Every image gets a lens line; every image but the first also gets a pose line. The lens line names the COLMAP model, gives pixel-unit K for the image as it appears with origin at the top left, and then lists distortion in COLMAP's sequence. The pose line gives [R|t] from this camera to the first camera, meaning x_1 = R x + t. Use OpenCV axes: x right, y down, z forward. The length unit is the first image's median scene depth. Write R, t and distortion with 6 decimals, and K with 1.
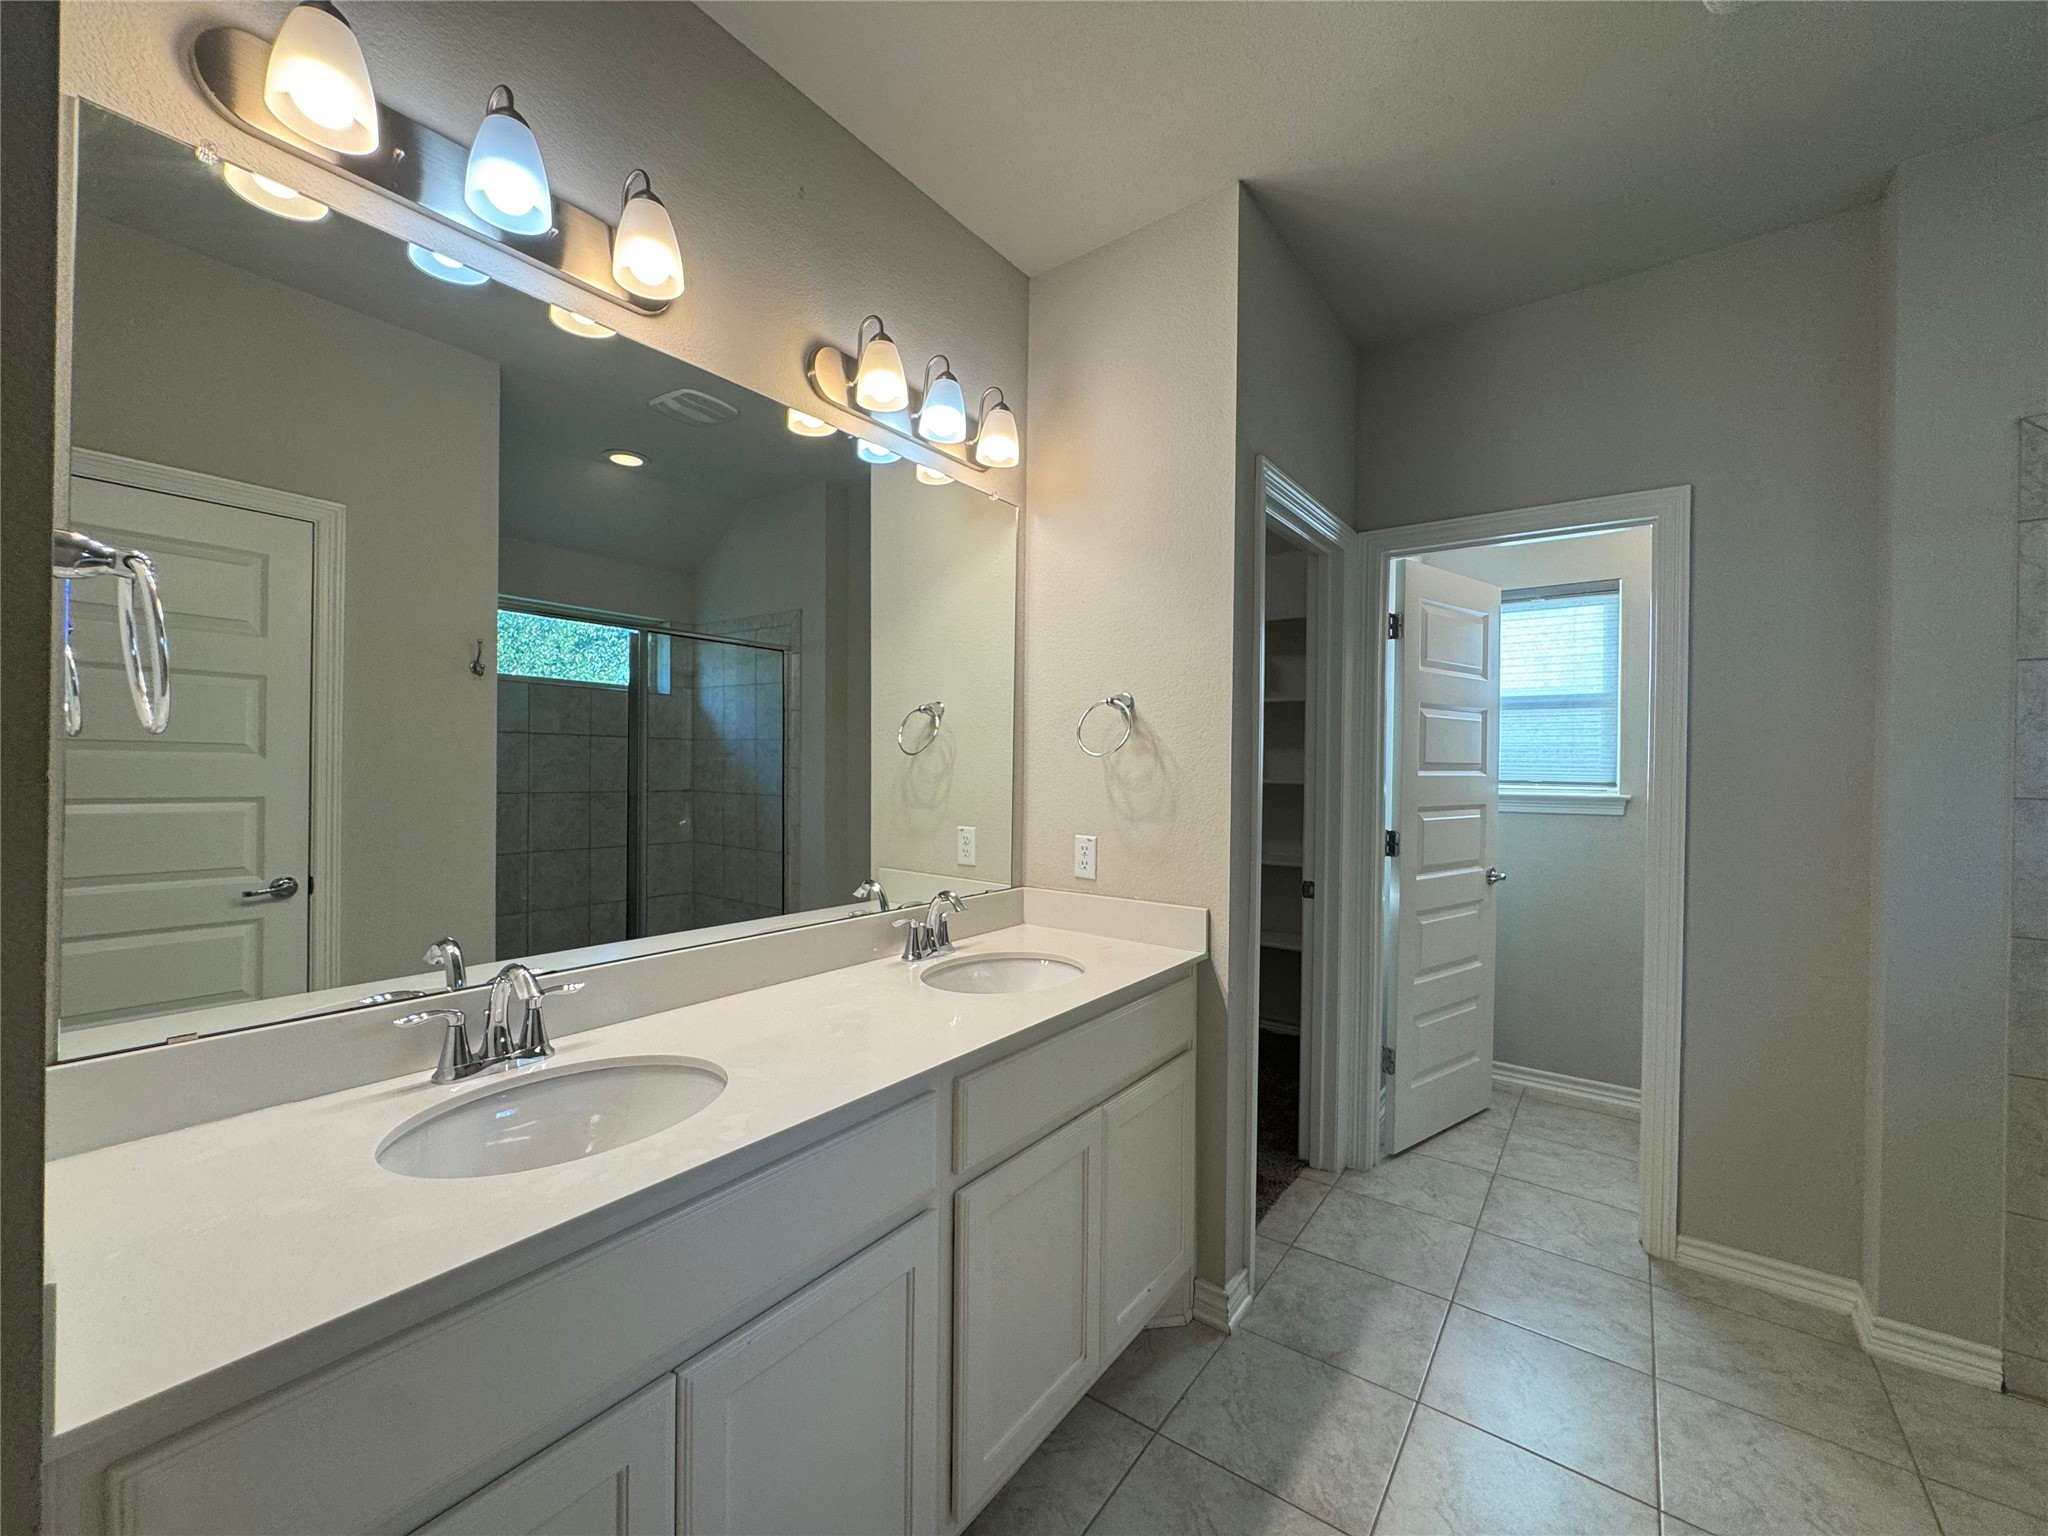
lens RADIAL K [[804.2, 0, 1031.6], [0, 804.2, 779.9], [0, 0, 1]] dist [0.000062, 0.000124]
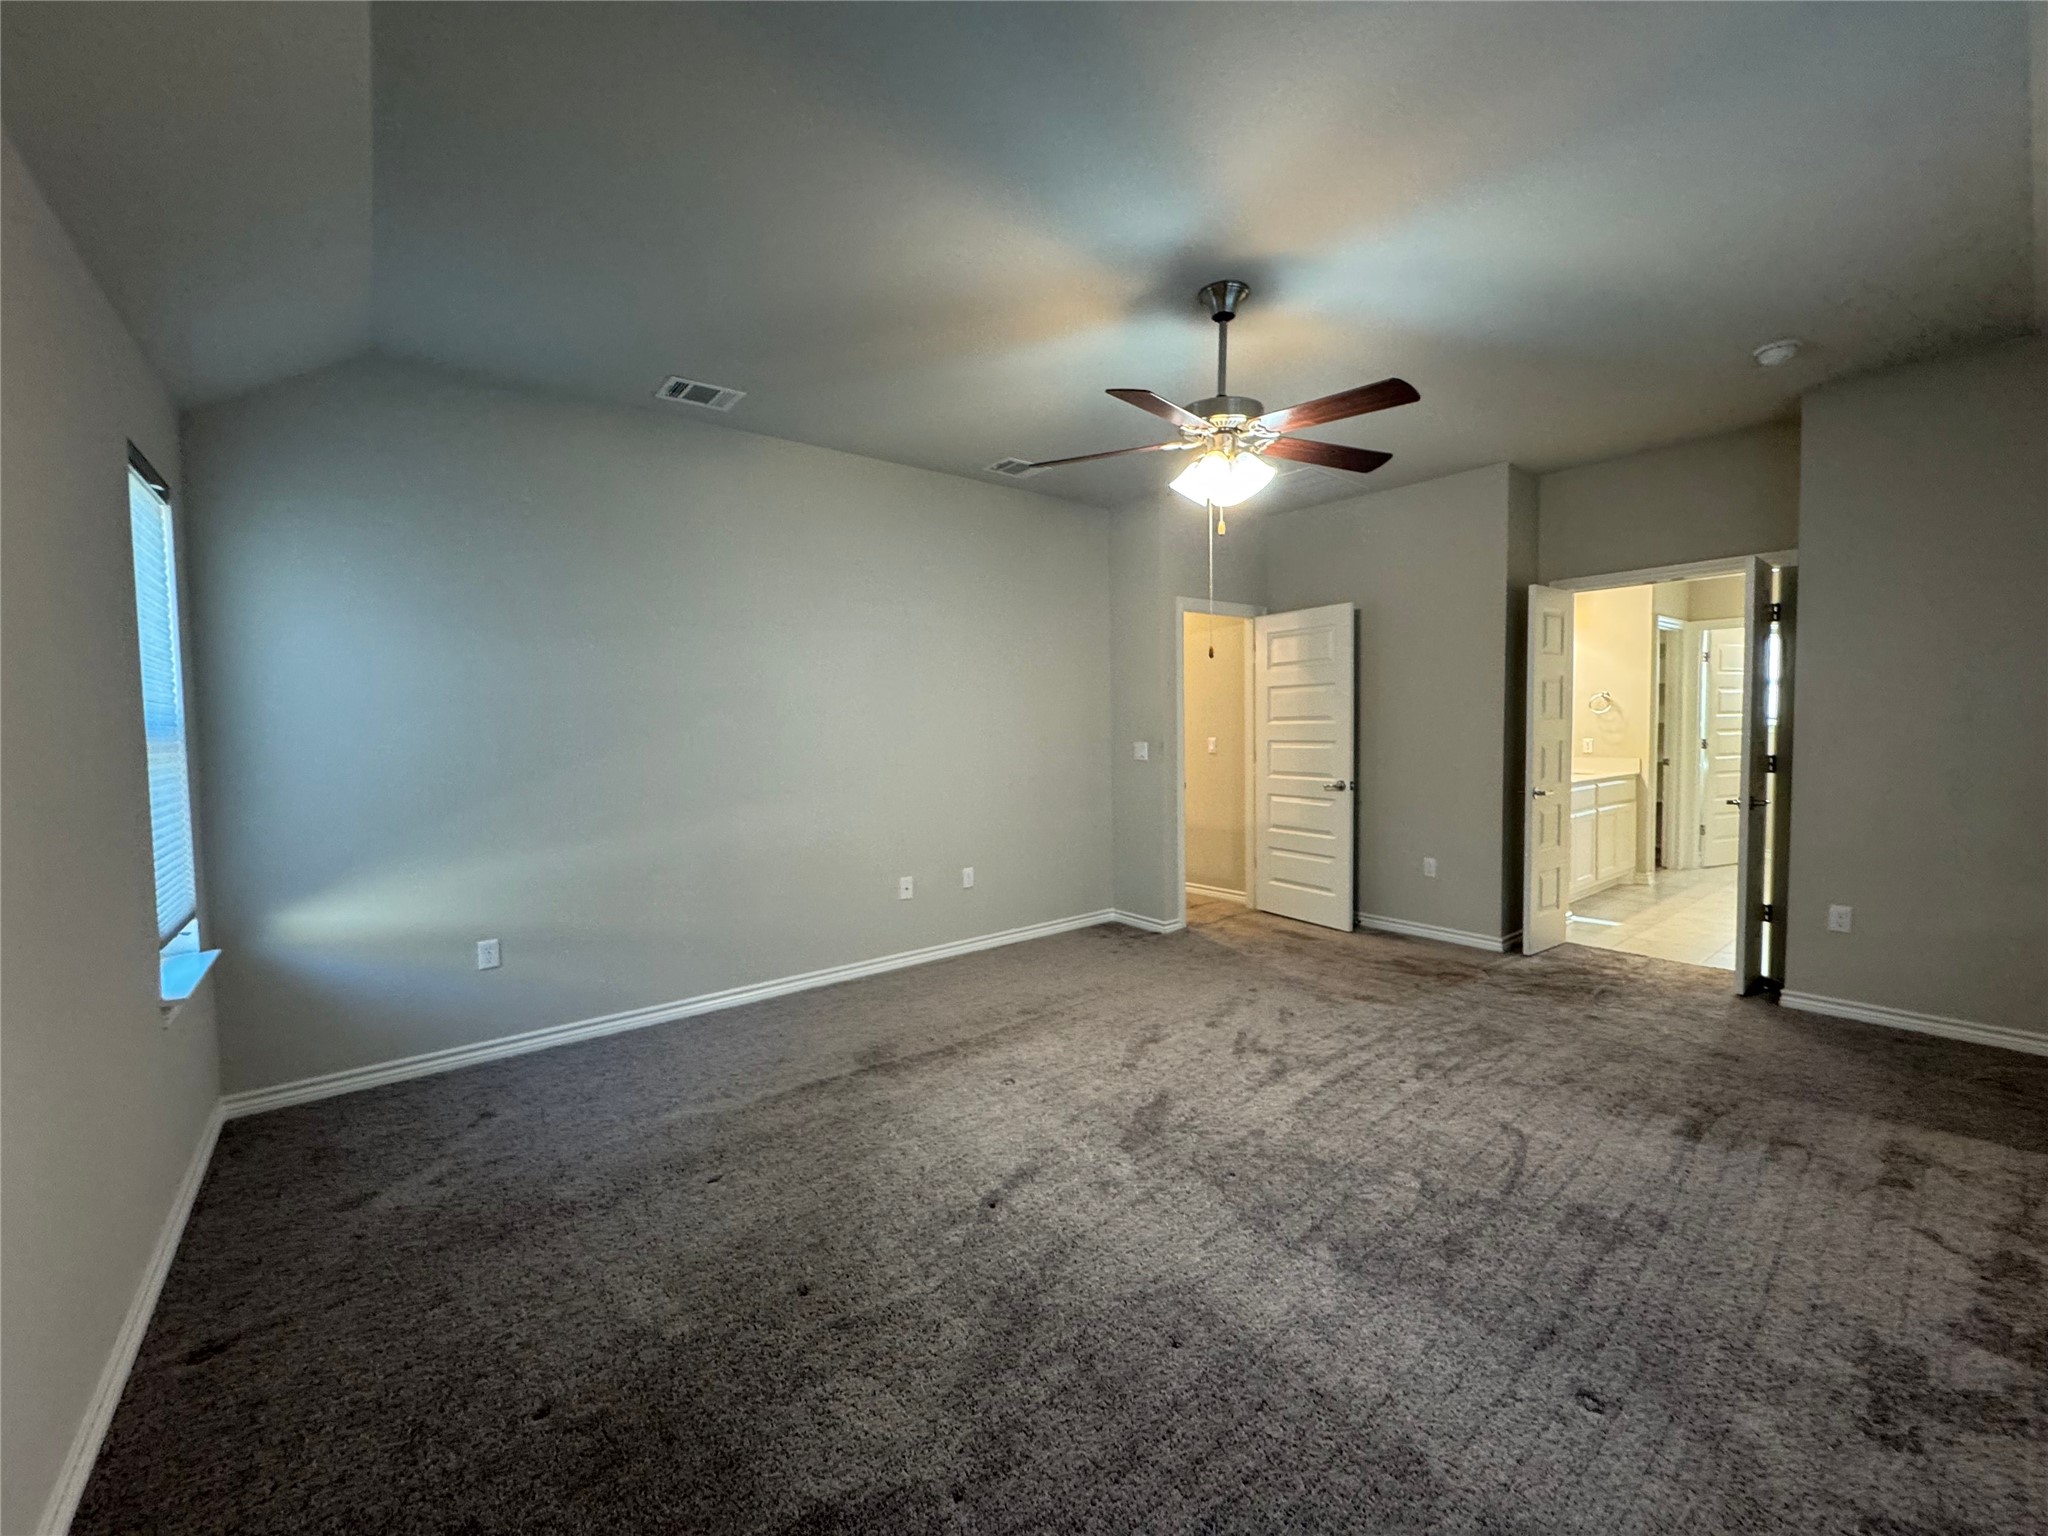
lens RADIAL K [[823.4, 0, 1023.2], [0, 823.4, 763.9], [0, 0, 1]] dist [-0.000497, 0.000045]
pose [[0.967124, -0.013336, -0.253954, -0.980125], [0.022206, 0.999238, 0.032094, 0.013866], [0.253332, -0.036679, 0.966684, -2.073215]]
